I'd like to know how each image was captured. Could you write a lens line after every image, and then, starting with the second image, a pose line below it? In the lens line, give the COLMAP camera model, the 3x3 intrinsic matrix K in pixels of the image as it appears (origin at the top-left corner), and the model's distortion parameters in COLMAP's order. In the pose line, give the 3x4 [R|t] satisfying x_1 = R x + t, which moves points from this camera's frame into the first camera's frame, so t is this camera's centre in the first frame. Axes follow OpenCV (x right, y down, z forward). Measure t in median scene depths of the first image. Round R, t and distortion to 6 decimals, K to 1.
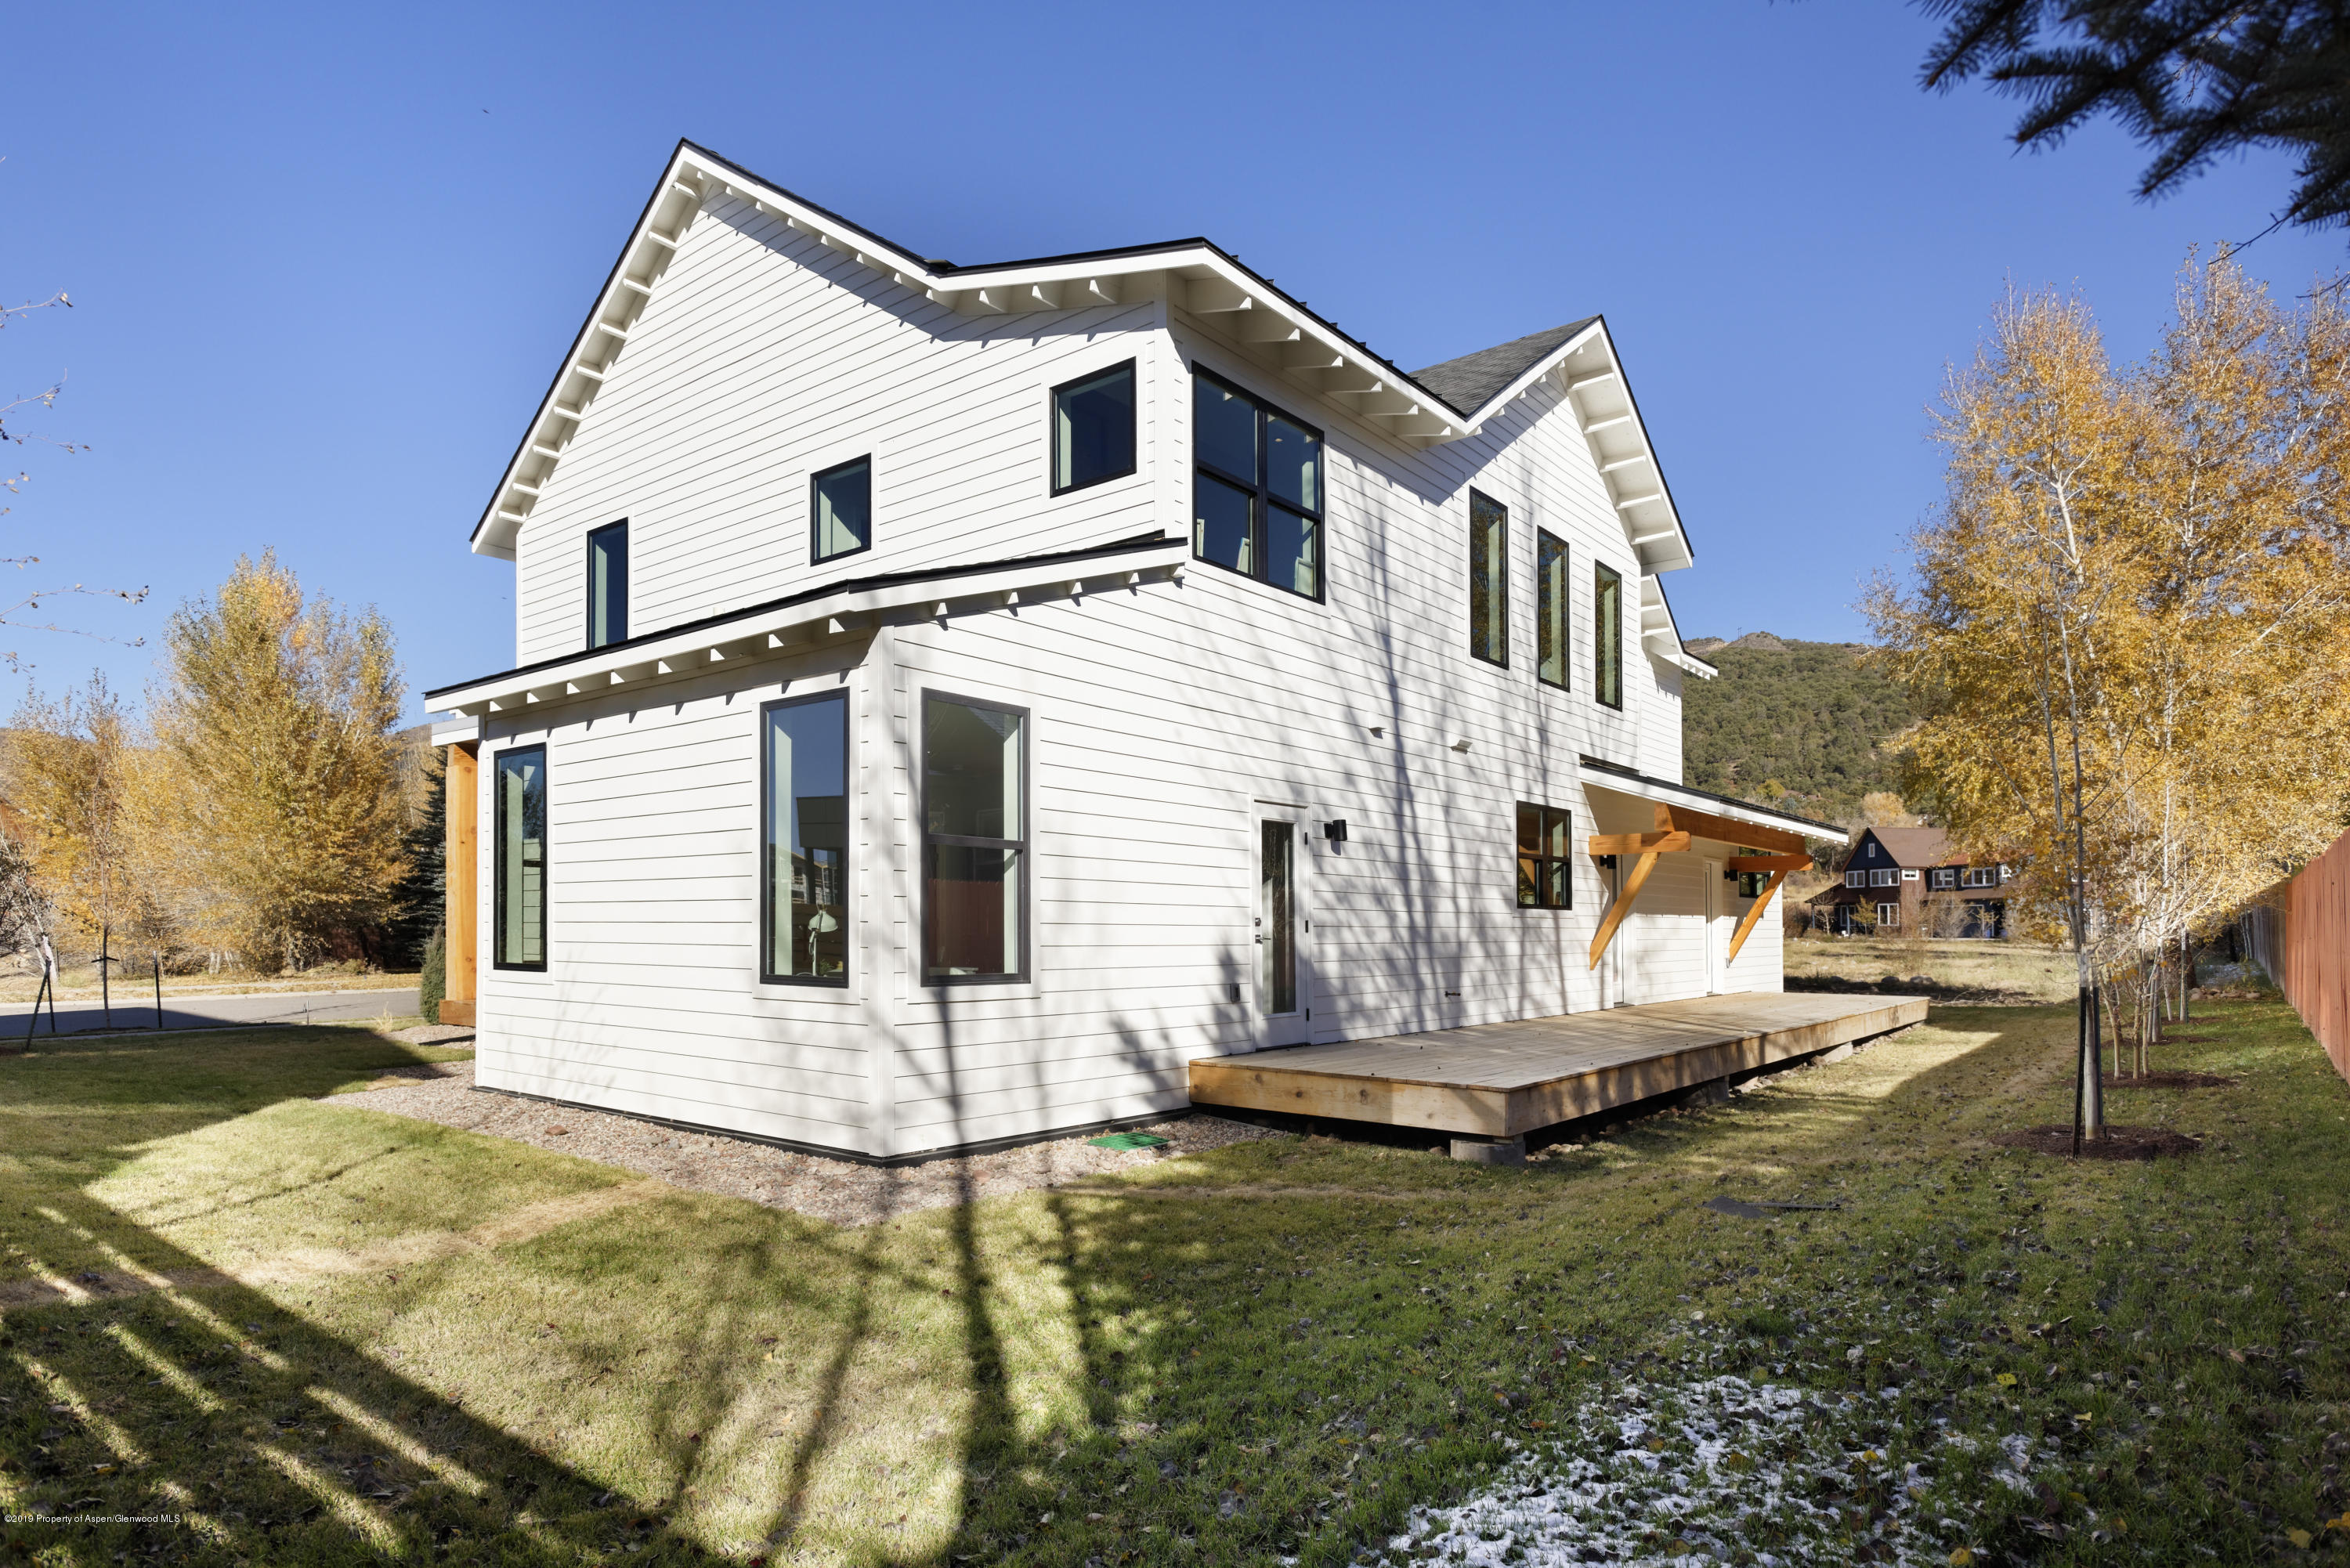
lens RADIAL K [[1308.7, 0, 1201.6], [0, 1308.7, 922.4], [0, 0, 1]] dist [-0.015909, 0.001311]
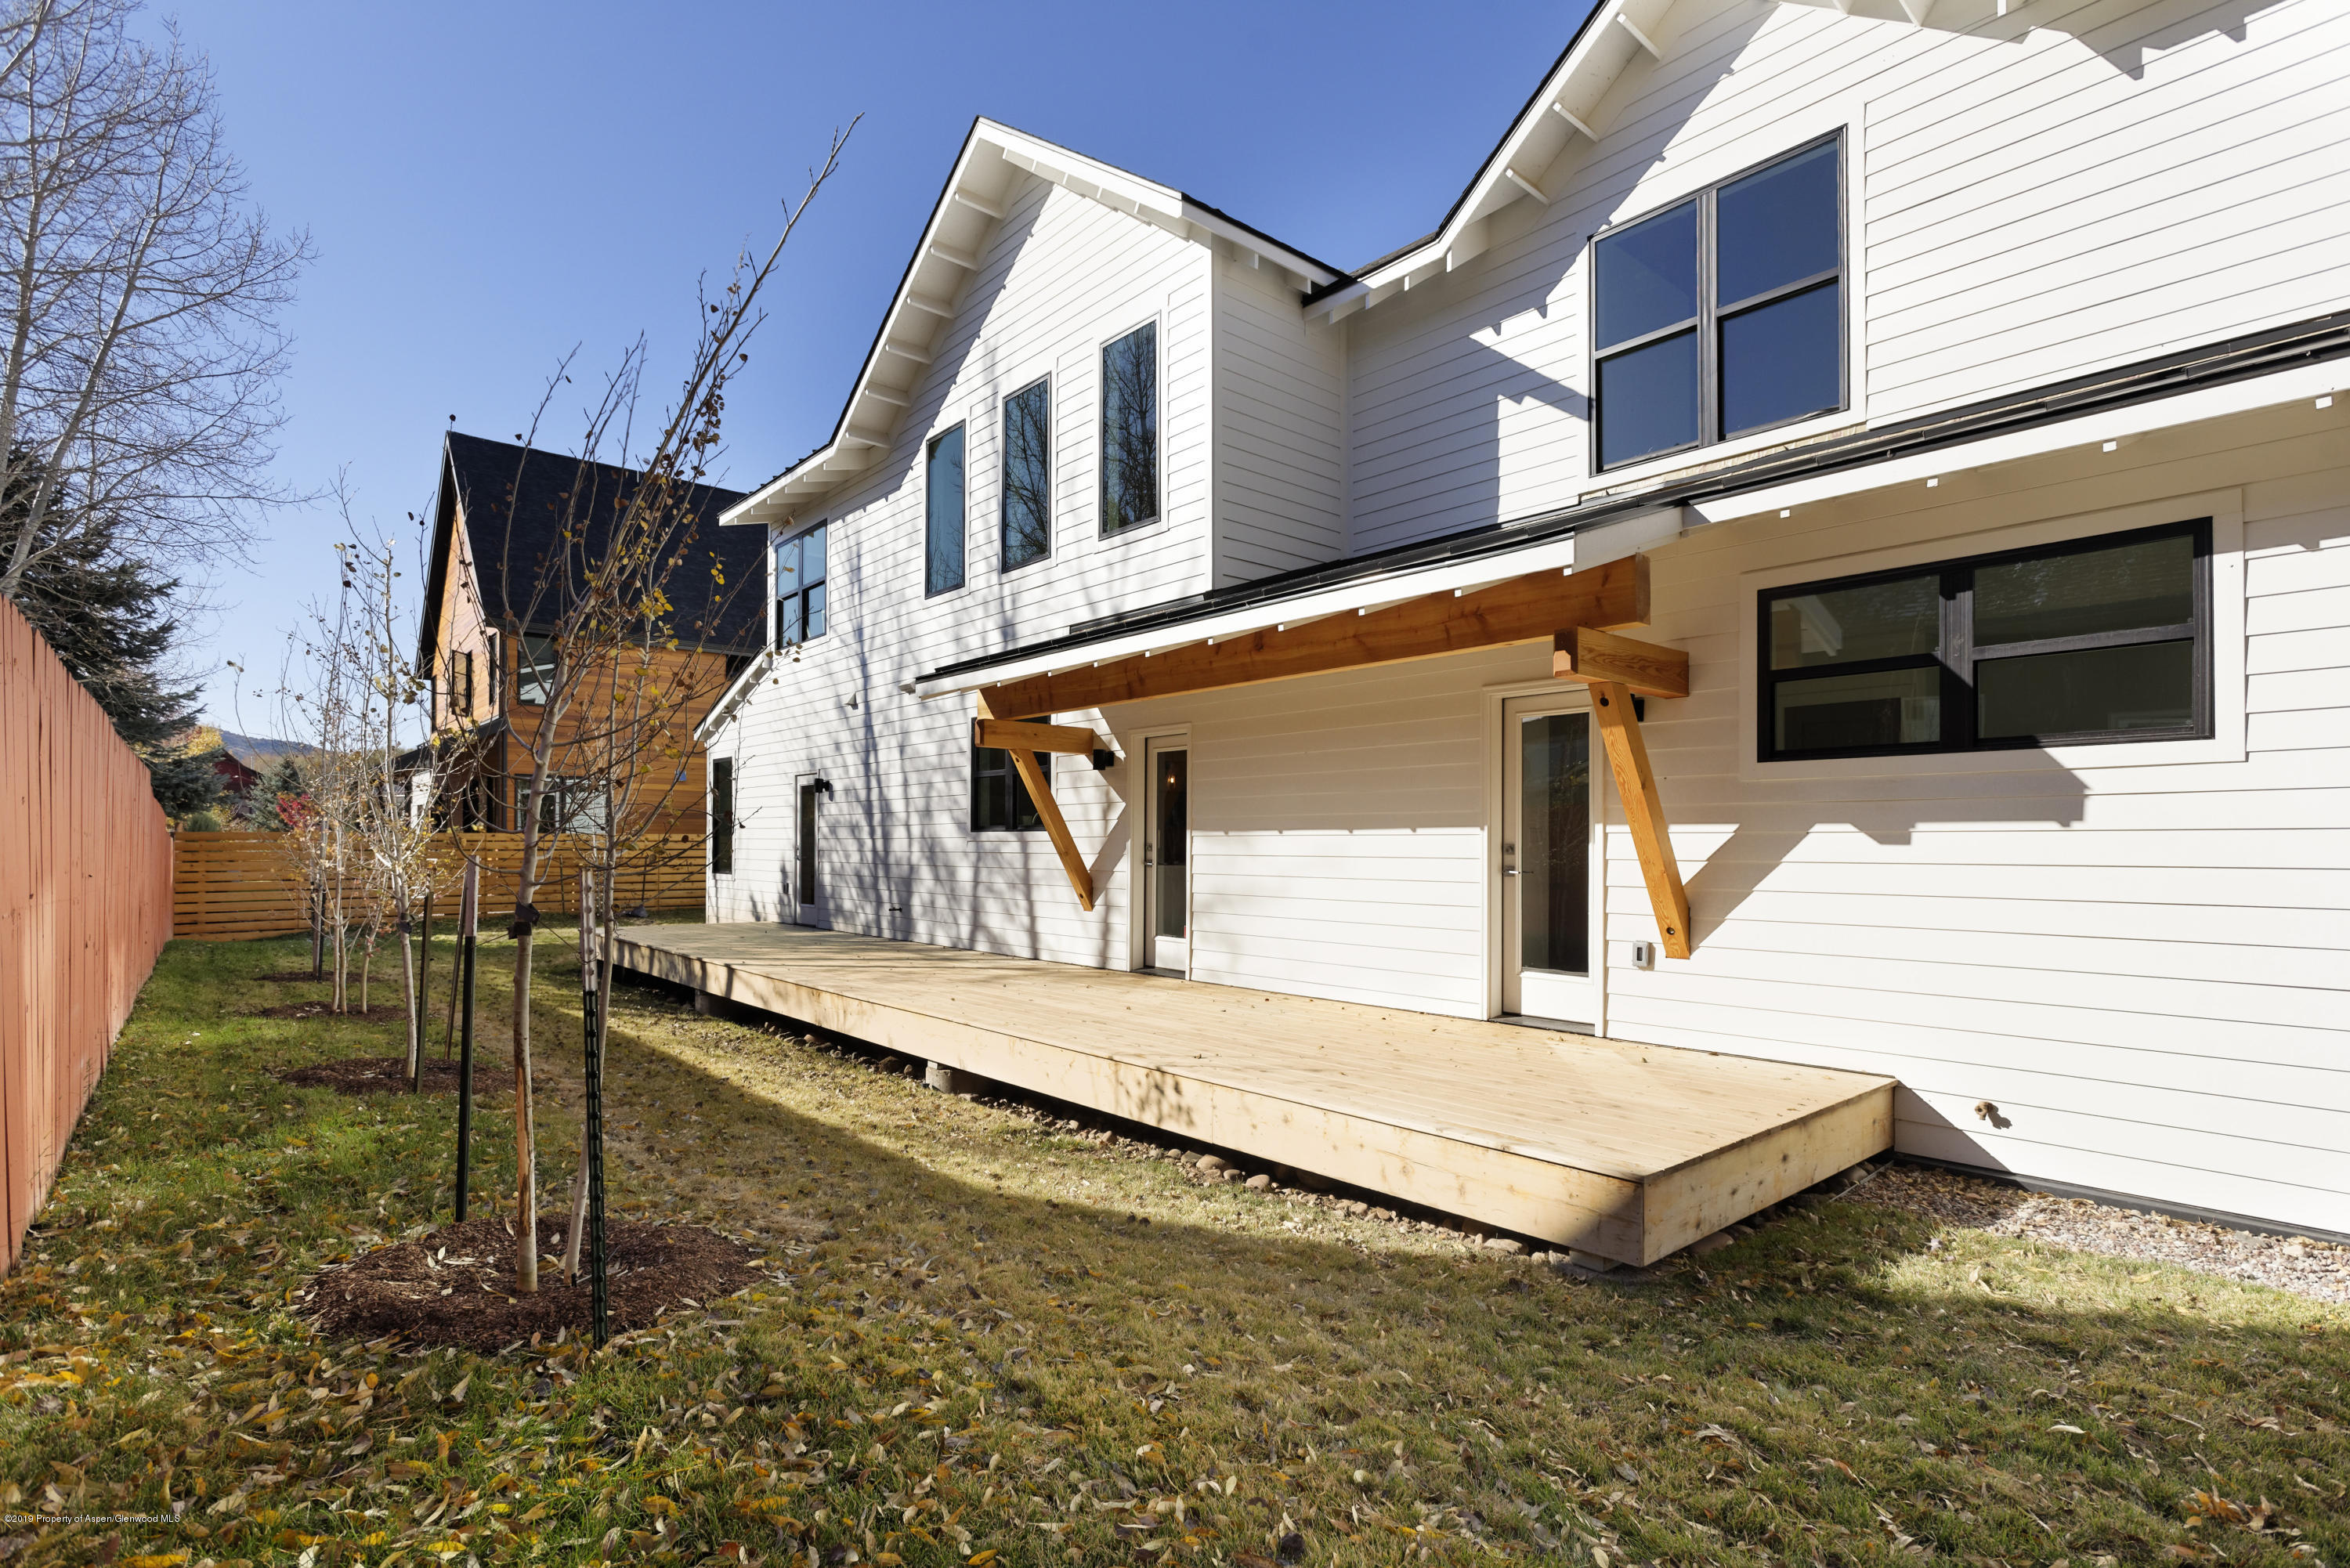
lens RADIAL K [[1096.6, 0, 1158.5], [0, 1096.6, 842.7], [0, 0, 1]] dist [0.010197, 0.000990]
pose [[-0.185706, -0.007806, -0.982574, 1.109474], [-0.000153, 0.999969, -0.007915, 0.003363], [0.982605, -0.001319, -0.185702, 1.424266]]
